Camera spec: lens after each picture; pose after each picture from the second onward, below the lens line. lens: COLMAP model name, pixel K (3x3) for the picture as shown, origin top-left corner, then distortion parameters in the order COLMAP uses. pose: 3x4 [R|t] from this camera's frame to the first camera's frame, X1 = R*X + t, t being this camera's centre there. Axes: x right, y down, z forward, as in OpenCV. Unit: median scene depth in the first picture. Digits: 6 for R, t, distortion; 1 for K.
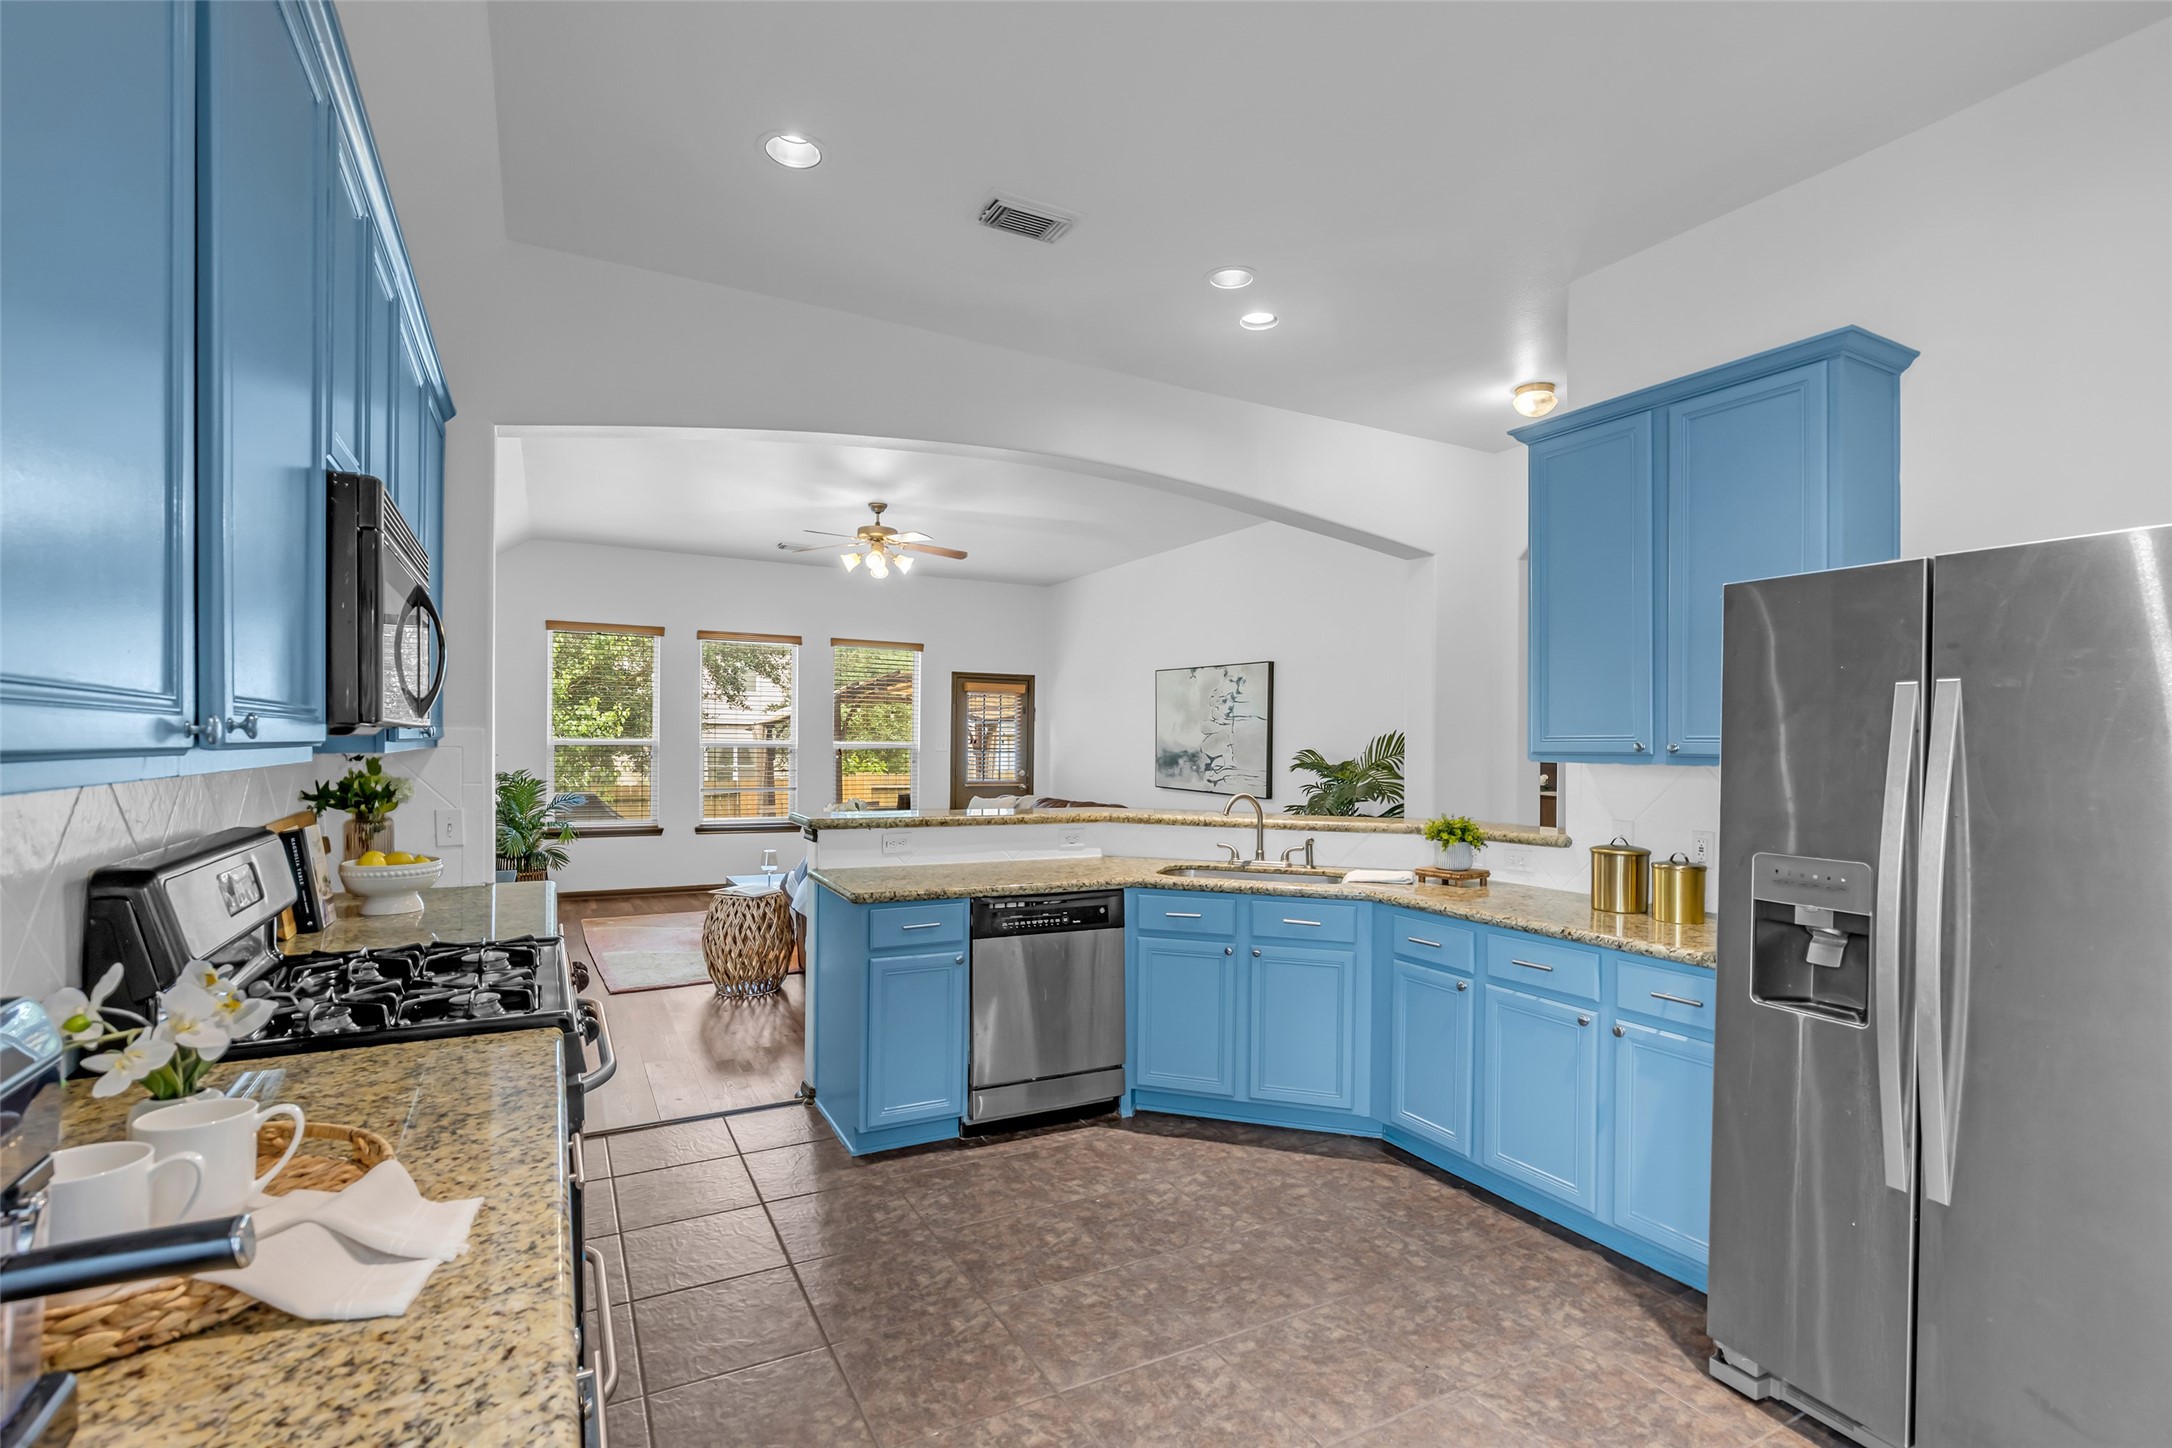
lens RADIAL K [[995.1, 0, 1078.4], [0, 995.1, 731.7], [0, 0, 1]] dist [-0.002979, -0.011292]
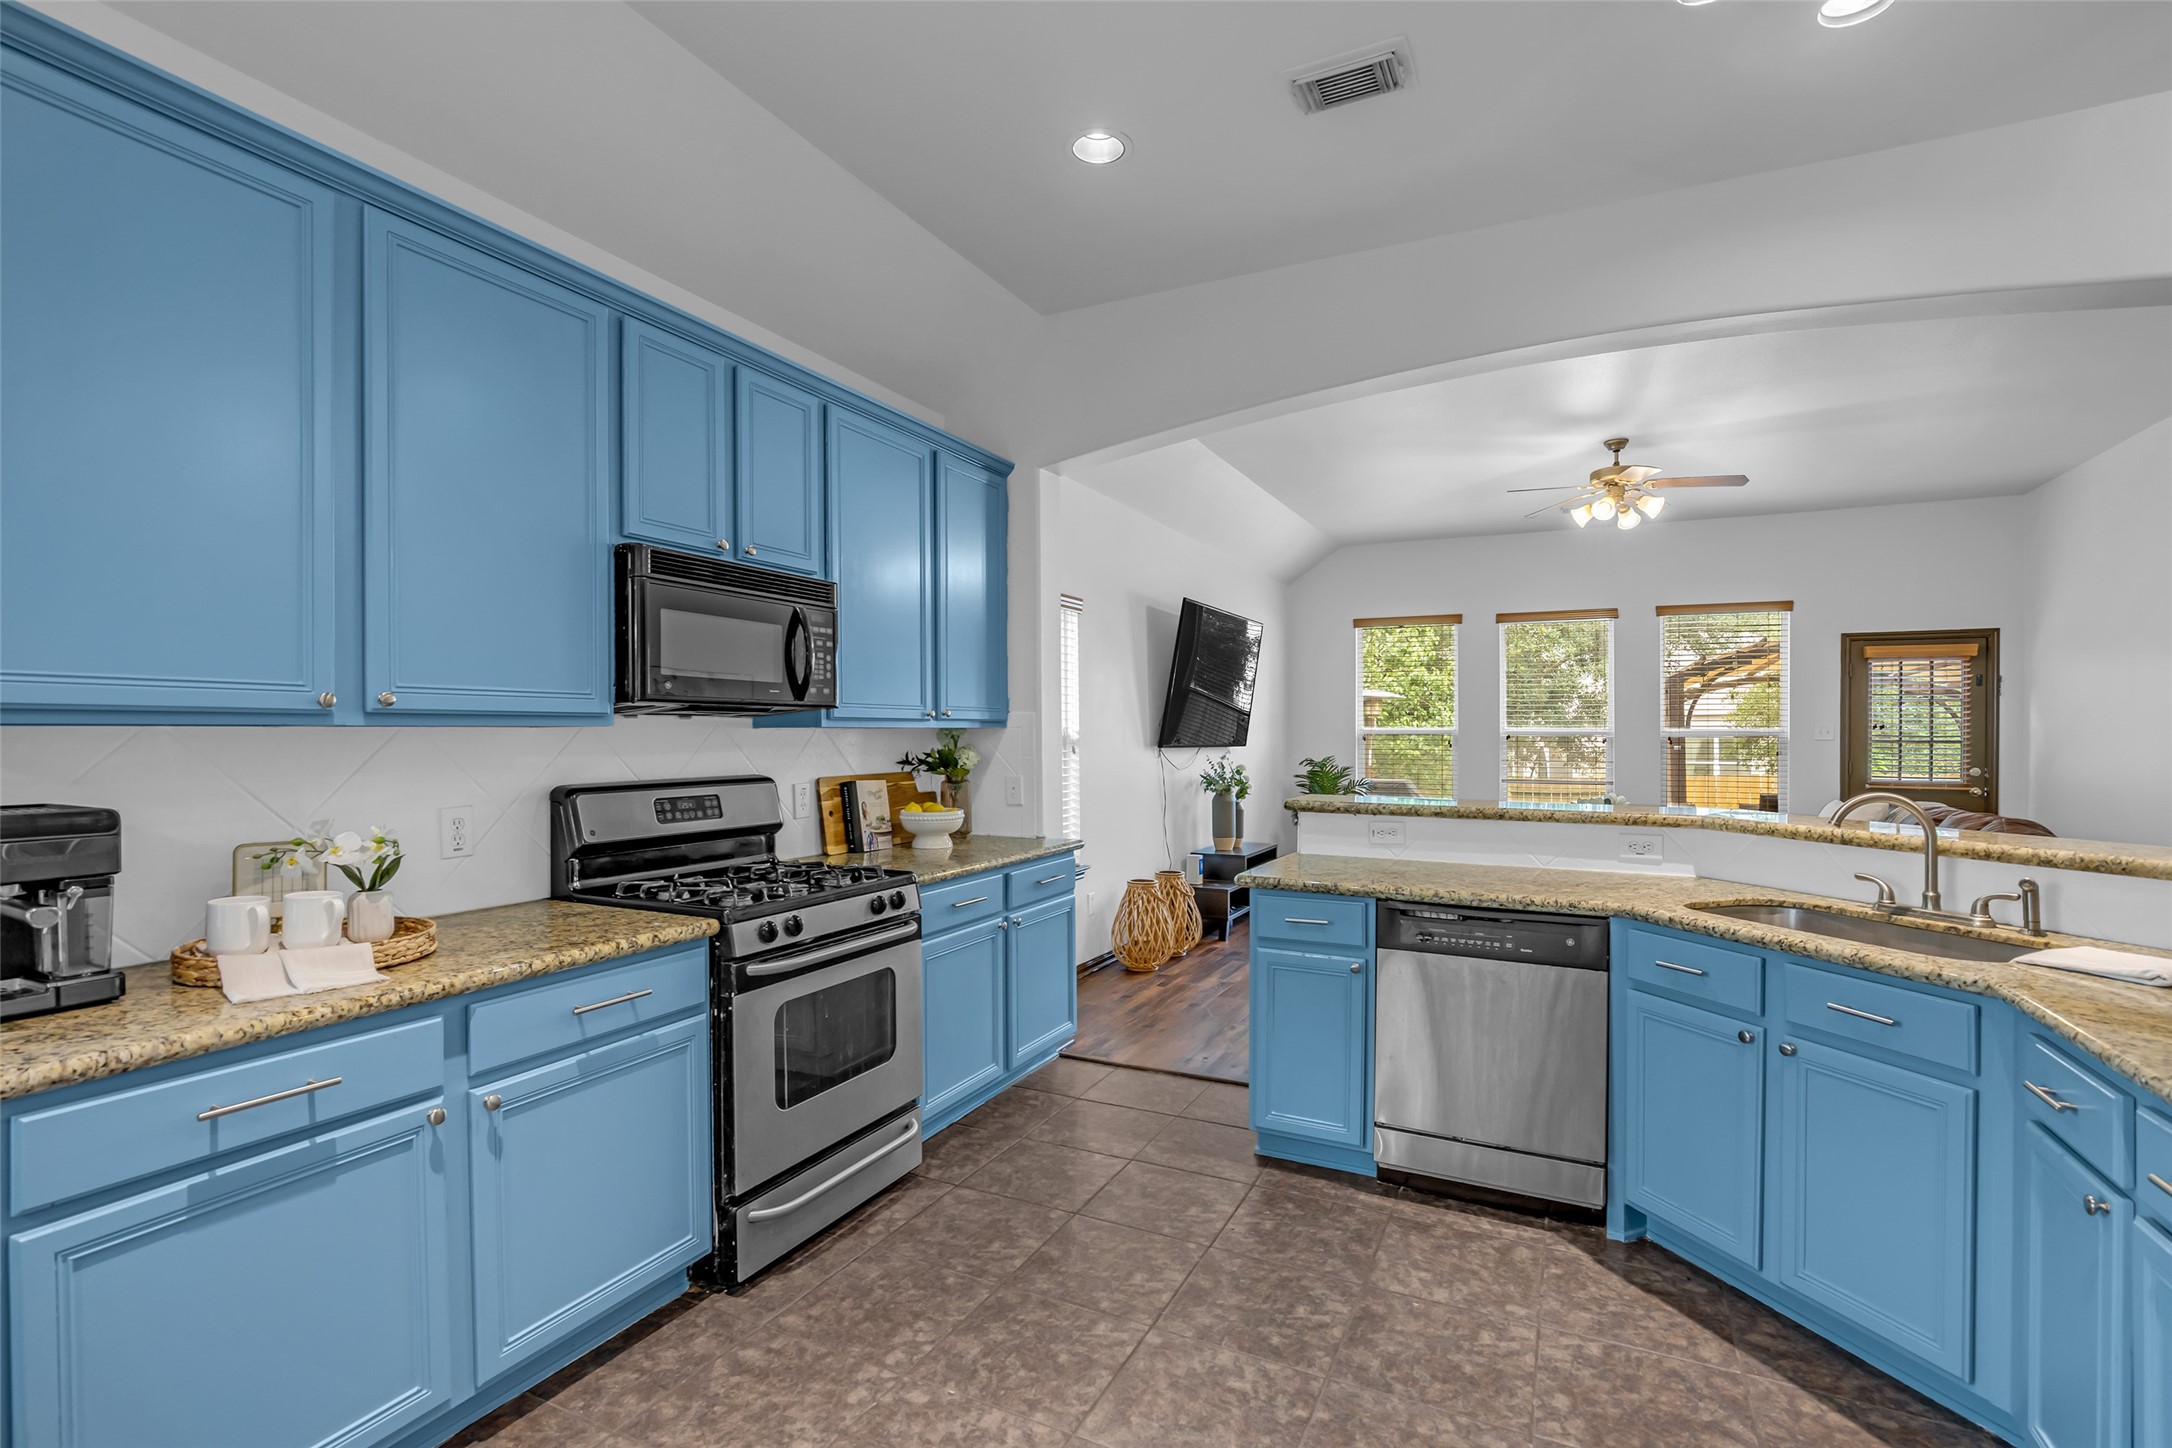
lens RADIAL K [[1002.2, 0, 1081.7], [0, 1002.2, 728.3], [0, 0, 1]] dist [-0.019664, 0.006953]
pose [[0.578338, -0.012221, -0.815706, 0.254877], [0.012424, 0.999904, -0.006171, 0.013963], [0.815703, -0.006566, 0.578434, 0.175492]]
